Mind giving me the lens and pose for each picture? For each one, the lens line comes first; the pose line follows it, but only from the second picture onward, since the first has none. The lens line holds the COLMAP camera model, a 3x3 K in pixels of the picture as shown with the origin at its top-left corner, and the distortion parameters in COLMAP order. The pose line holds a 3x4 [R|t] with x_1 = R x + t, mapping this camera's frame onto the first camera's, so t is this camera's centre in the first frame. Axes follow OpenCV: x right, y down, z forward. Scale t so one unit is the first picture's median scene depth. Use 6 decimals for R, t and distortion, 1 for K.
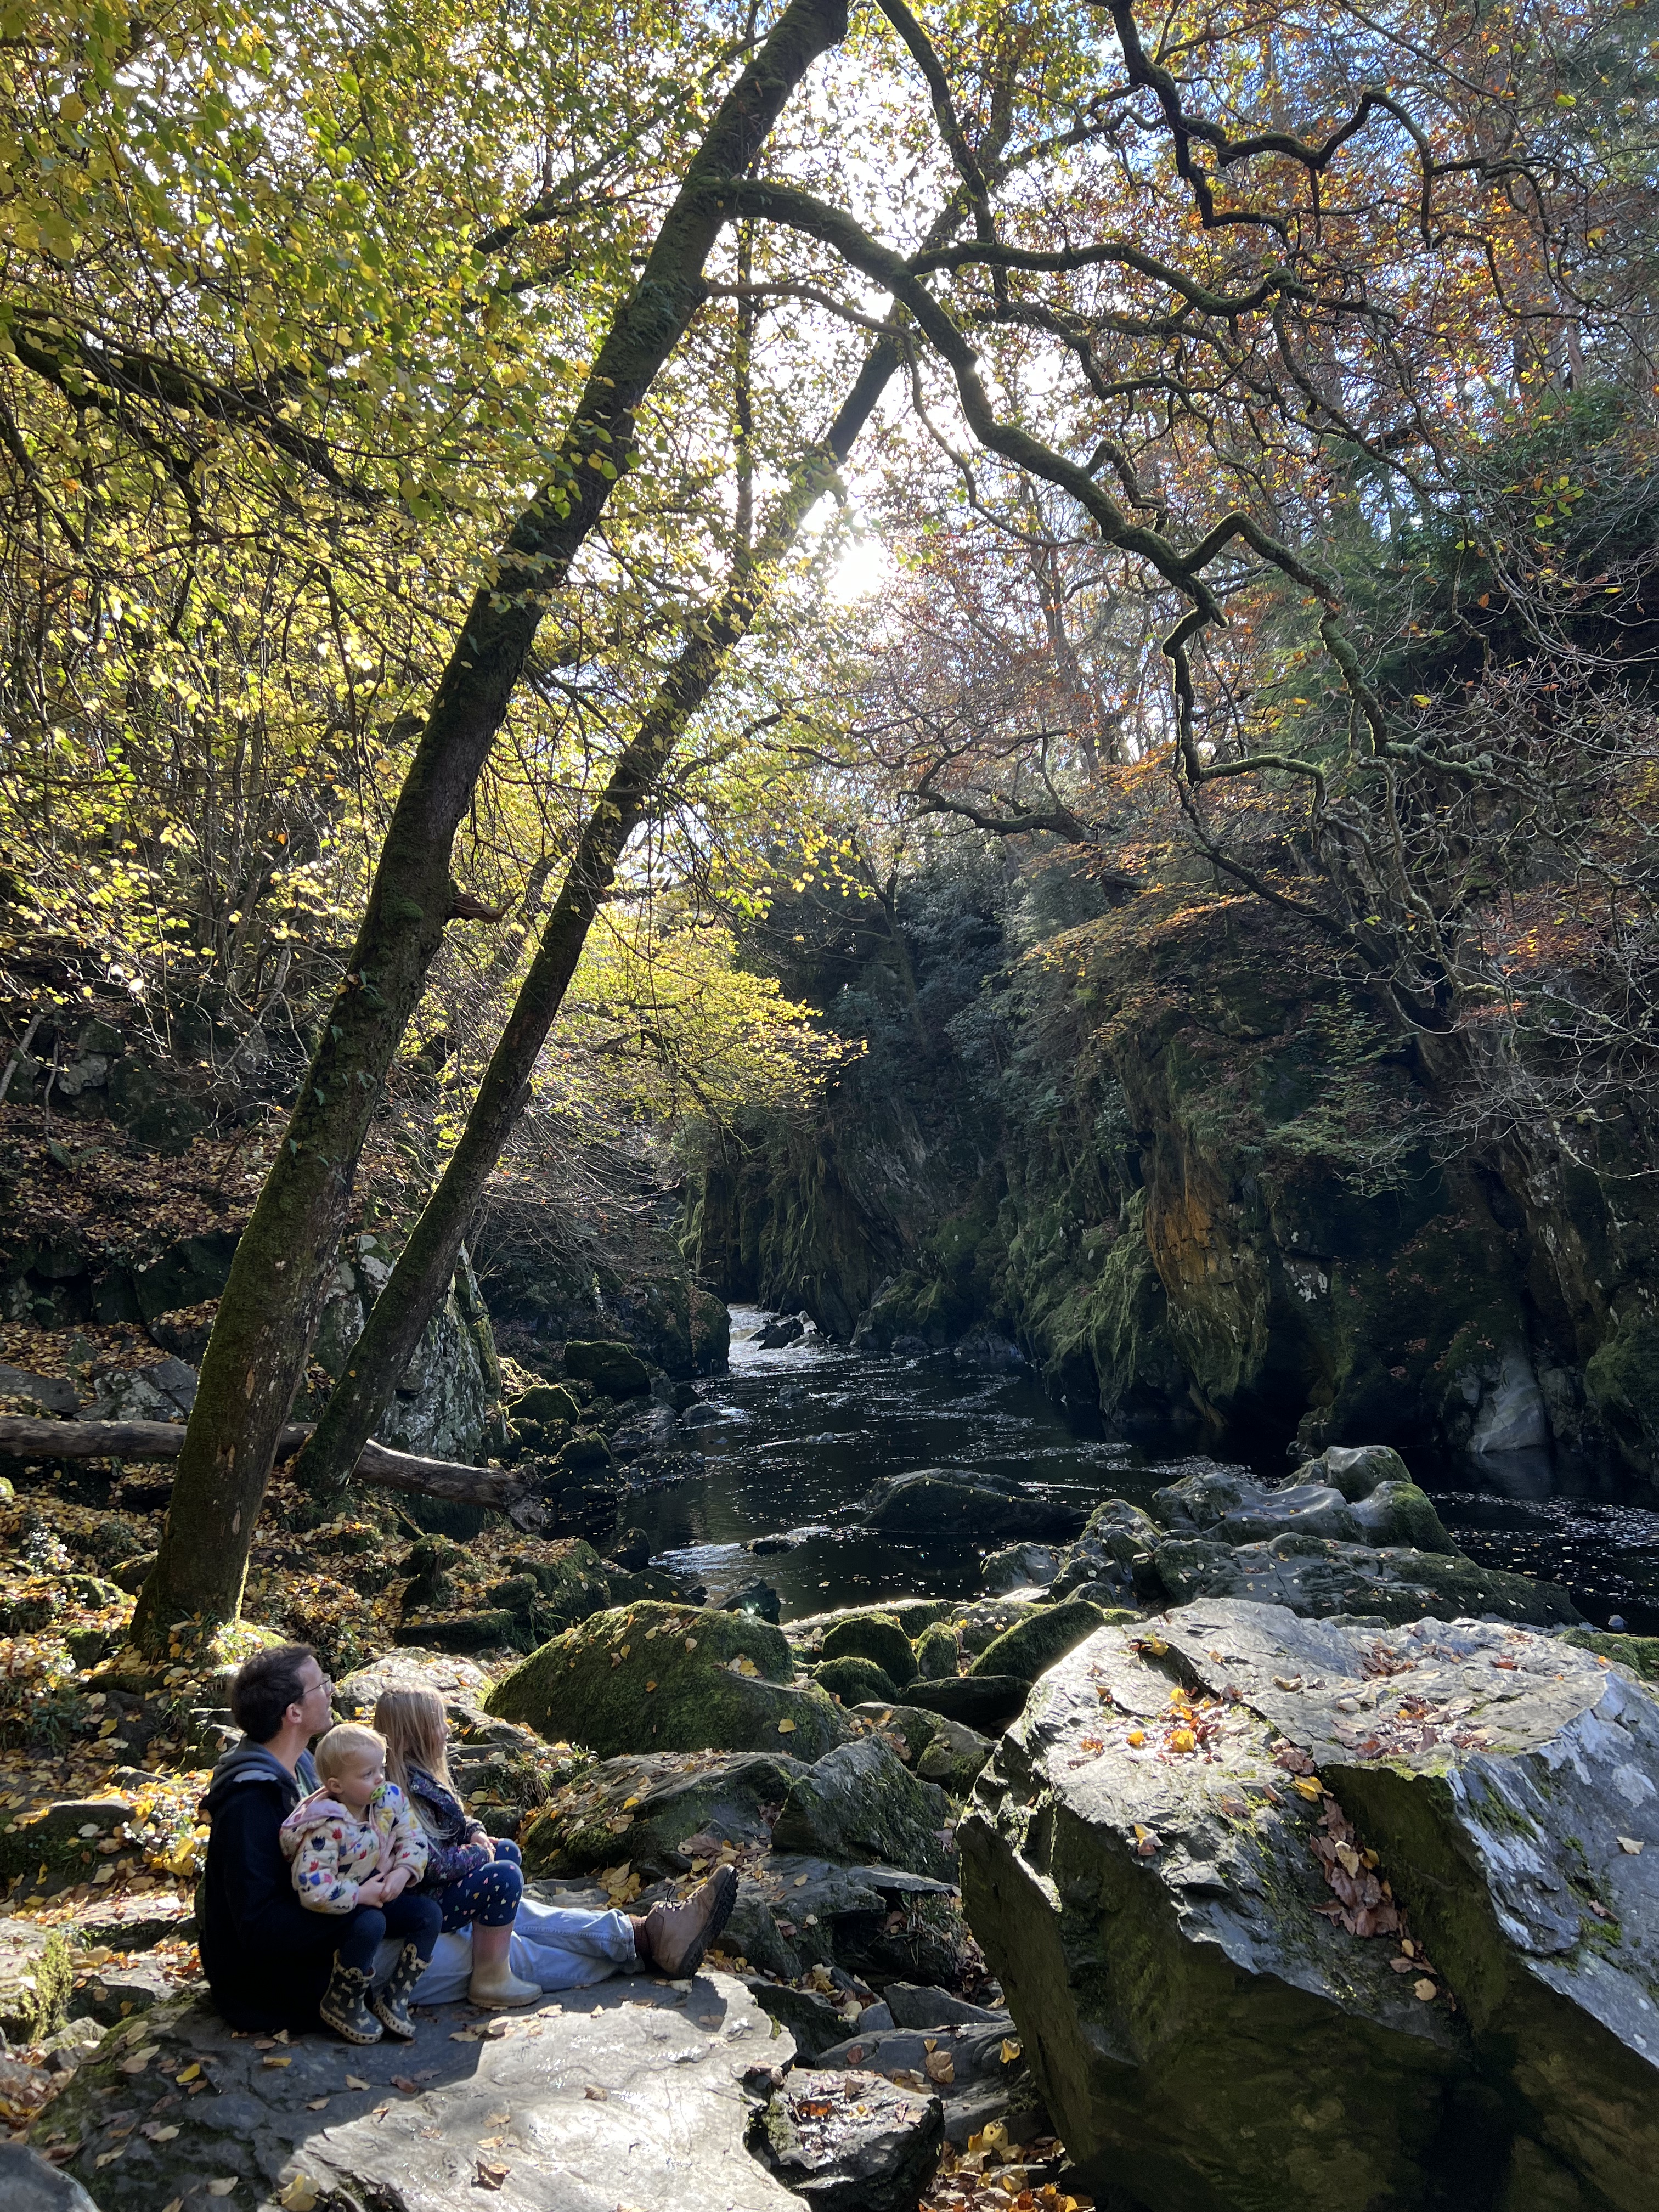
lens RADIAL K [[1686.2, 0, 838.4], [0, 1686.2, 1091.6], [0, 0, 1]] dist [0.057601, -0.068558]
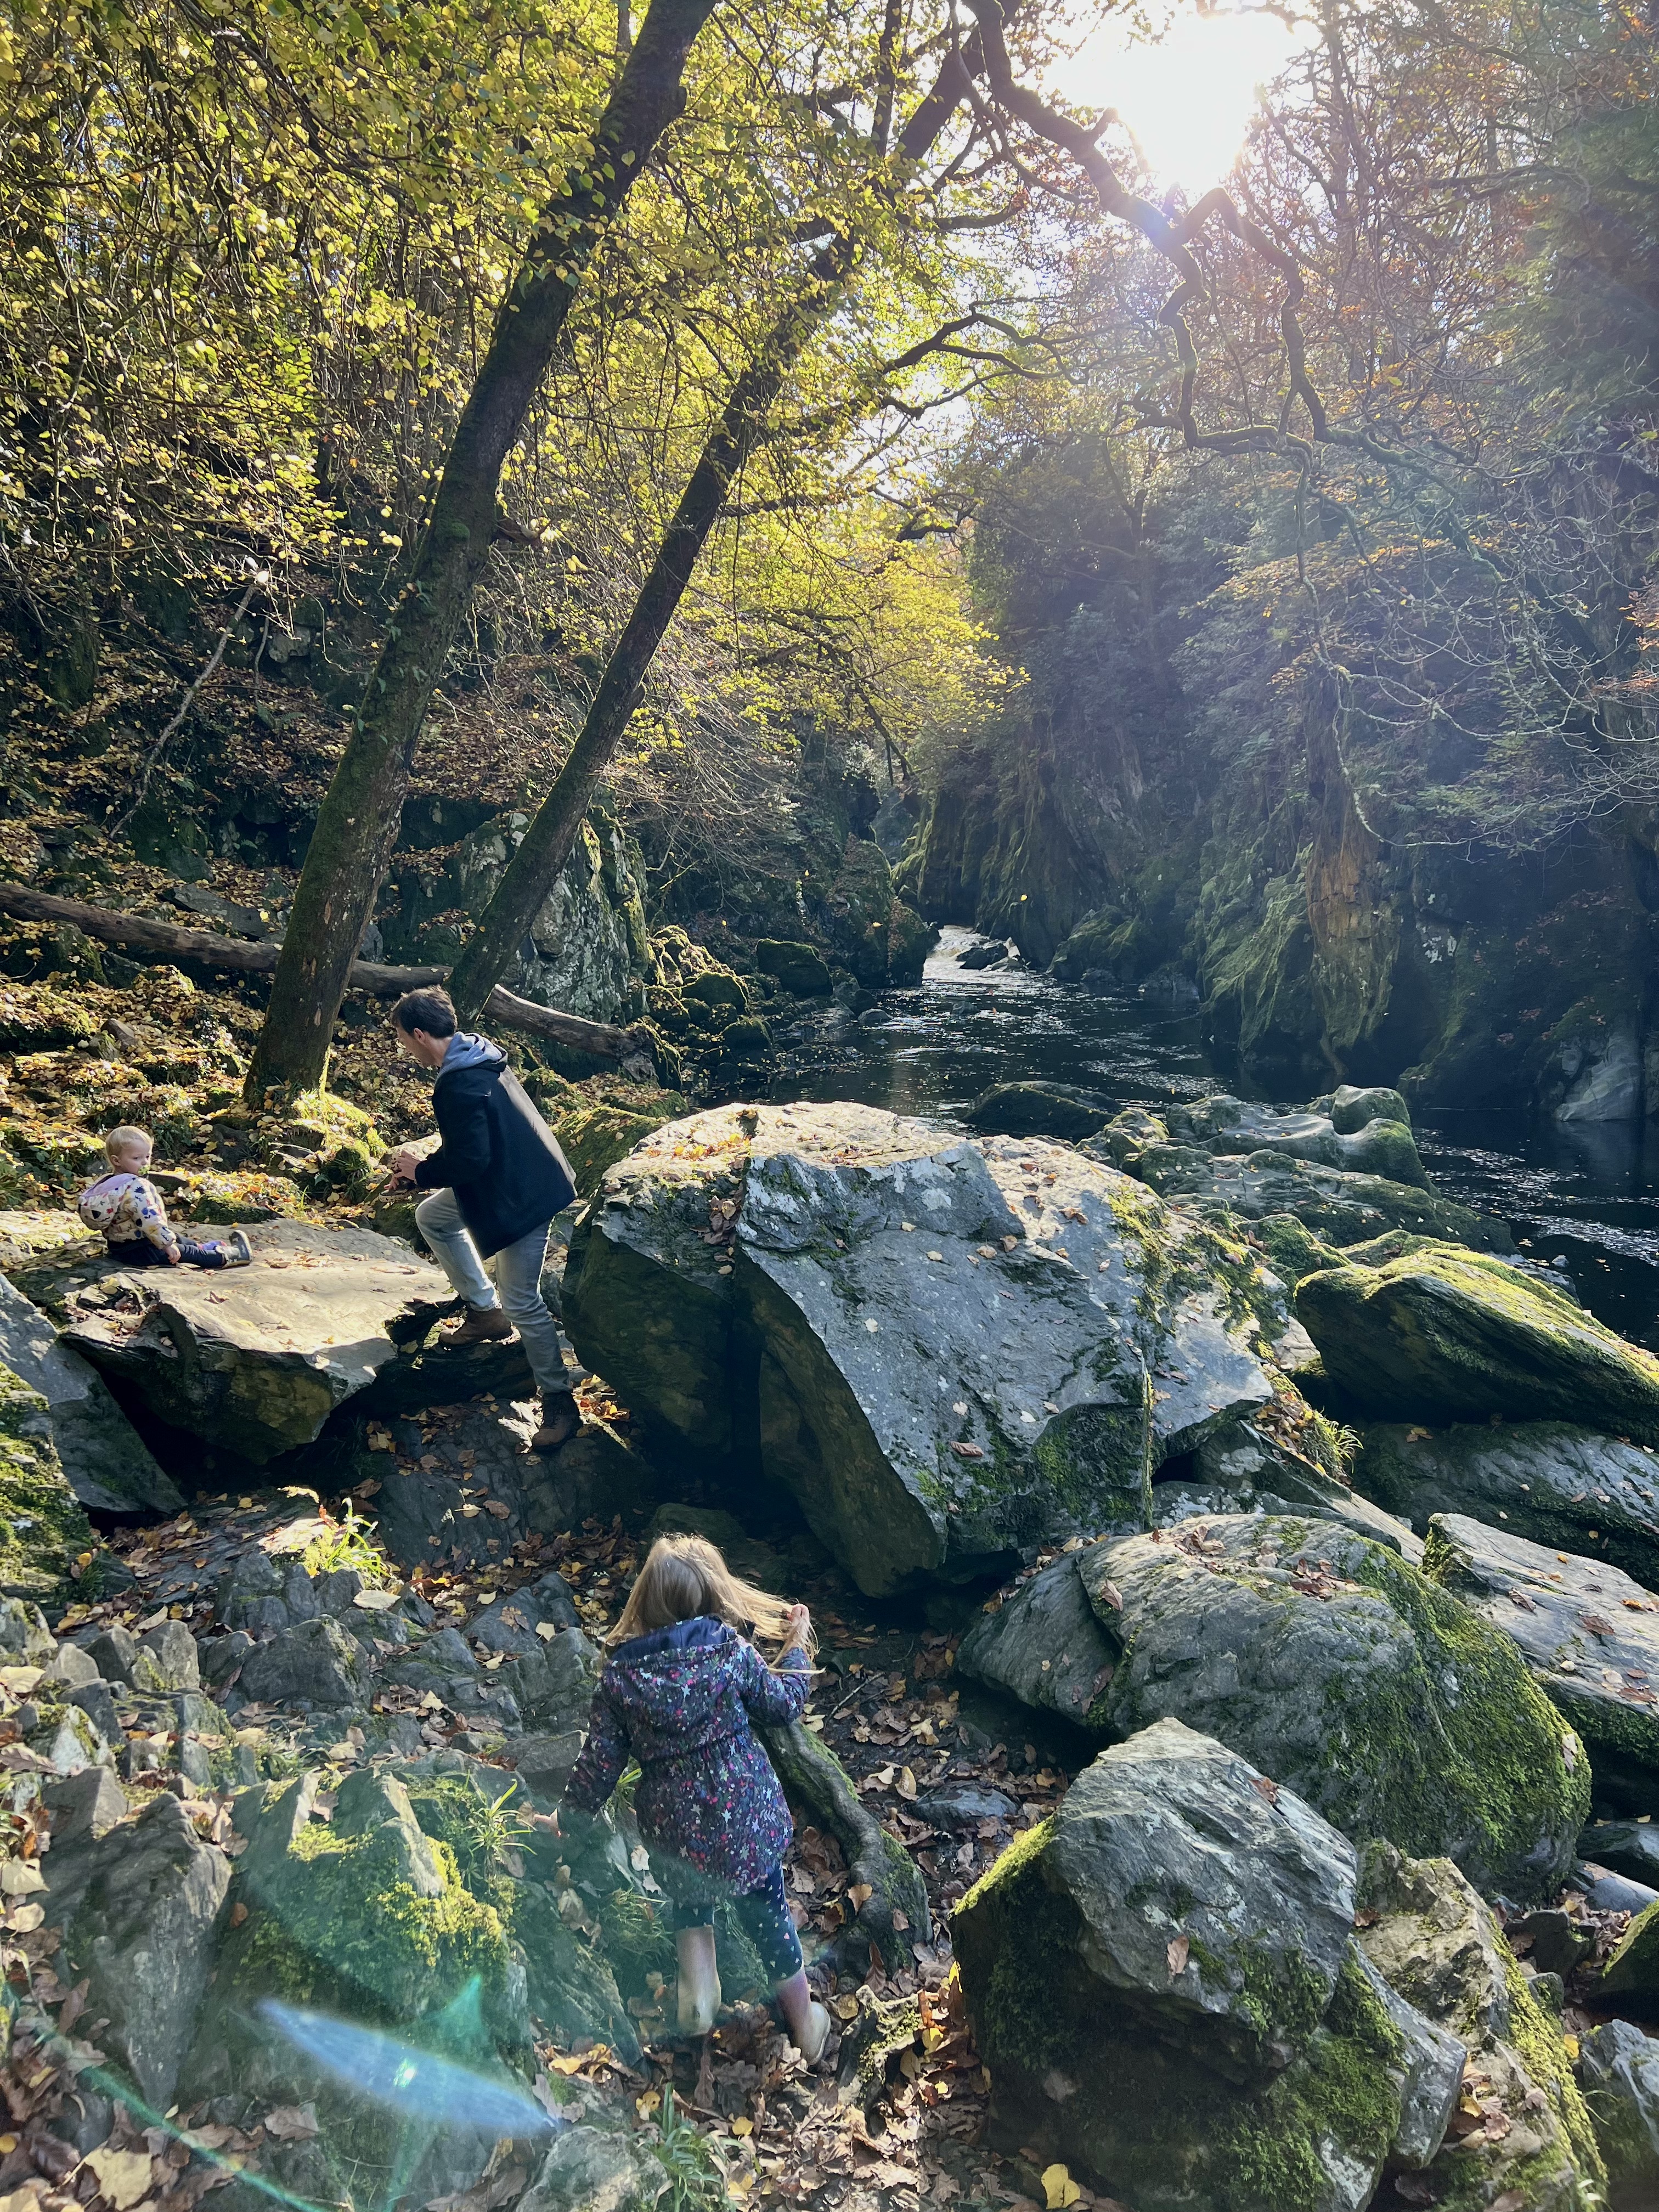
lens RADIAL K [[1686.2, 0, 824.0], [0, 1686.2, 1105.1], [0, 0, 1]] dist [0.057601, -0.068558]
pose [[0.983088, 0.113524, -0.143702, 0.073206], [-0.077639, 0.969037, 0.234392, -0.004615], [0.165862, -0.219271, 0.961463, -0.064193]]
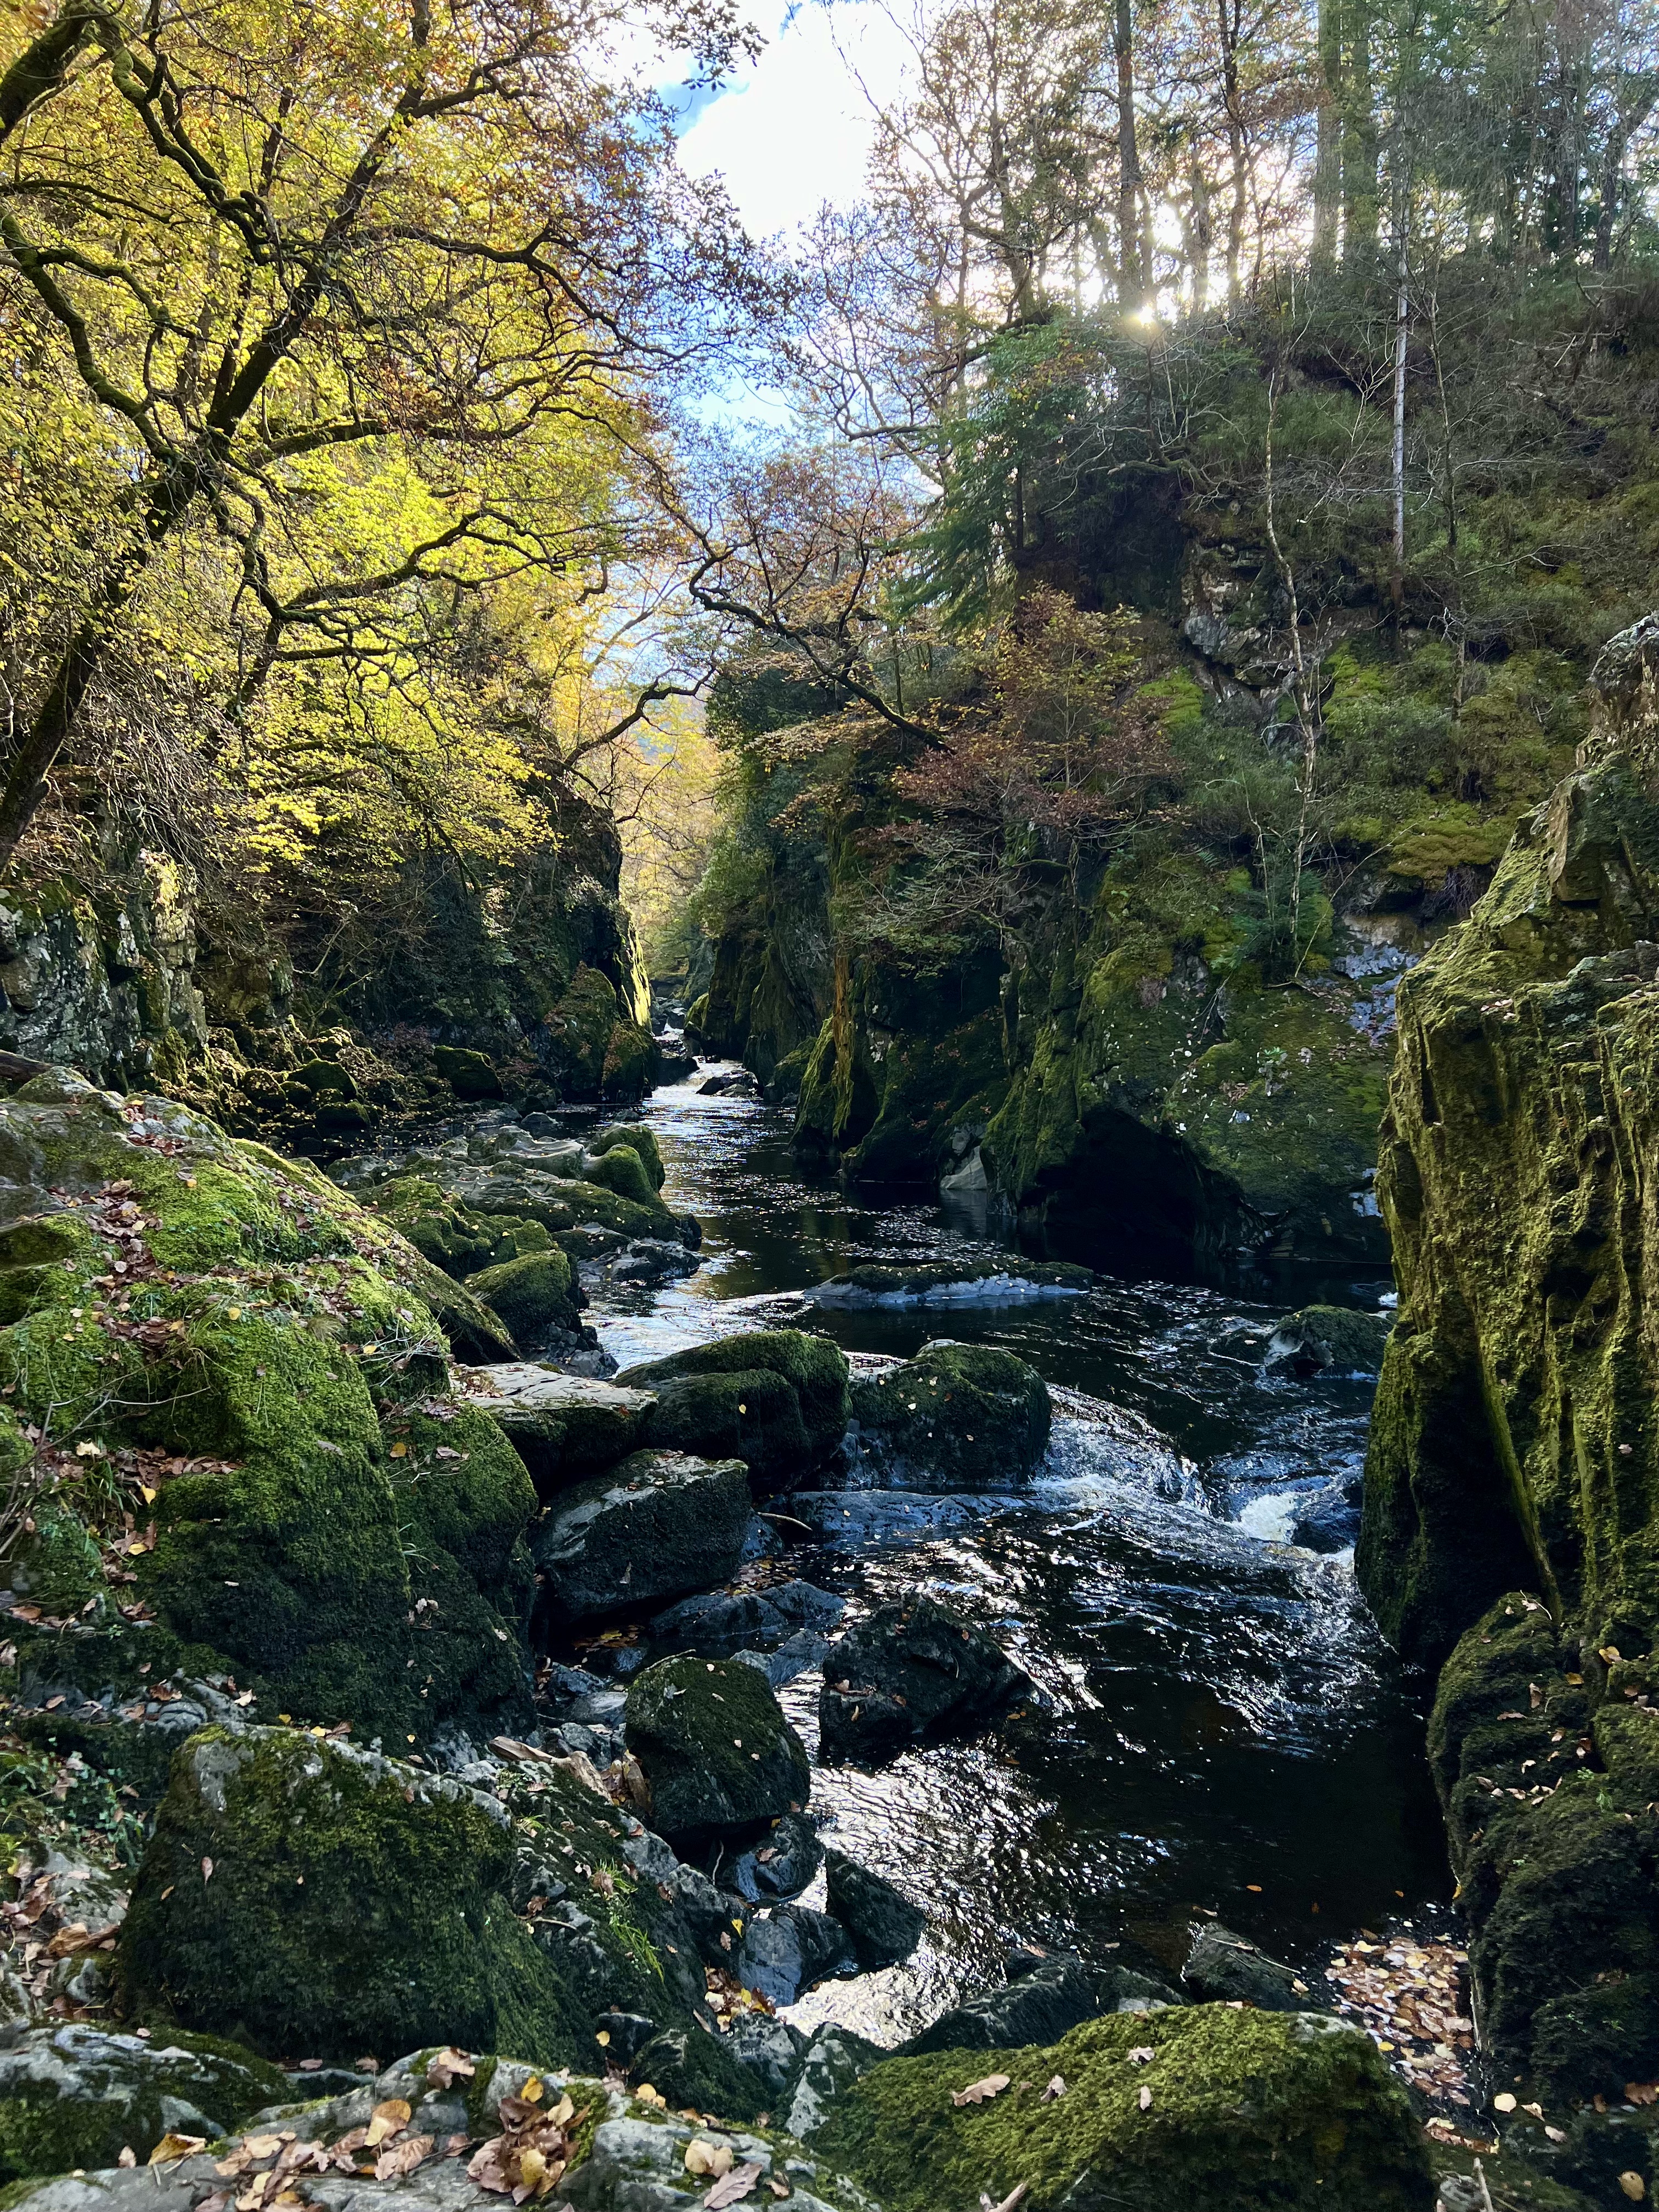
lens RADIAL K [[1686.2, 0, 846.8], [0, 1686.2, 1119.0], [0, 0, 1]] dist [0.057601, -0.068558]
pose [[0.988172, 0.133718, -0.075071, 0.353526], [-0.121744, 0.981741, 0.146160, -0.010197], [0.093244, -0.135292, 0.986408, -0.204504]]
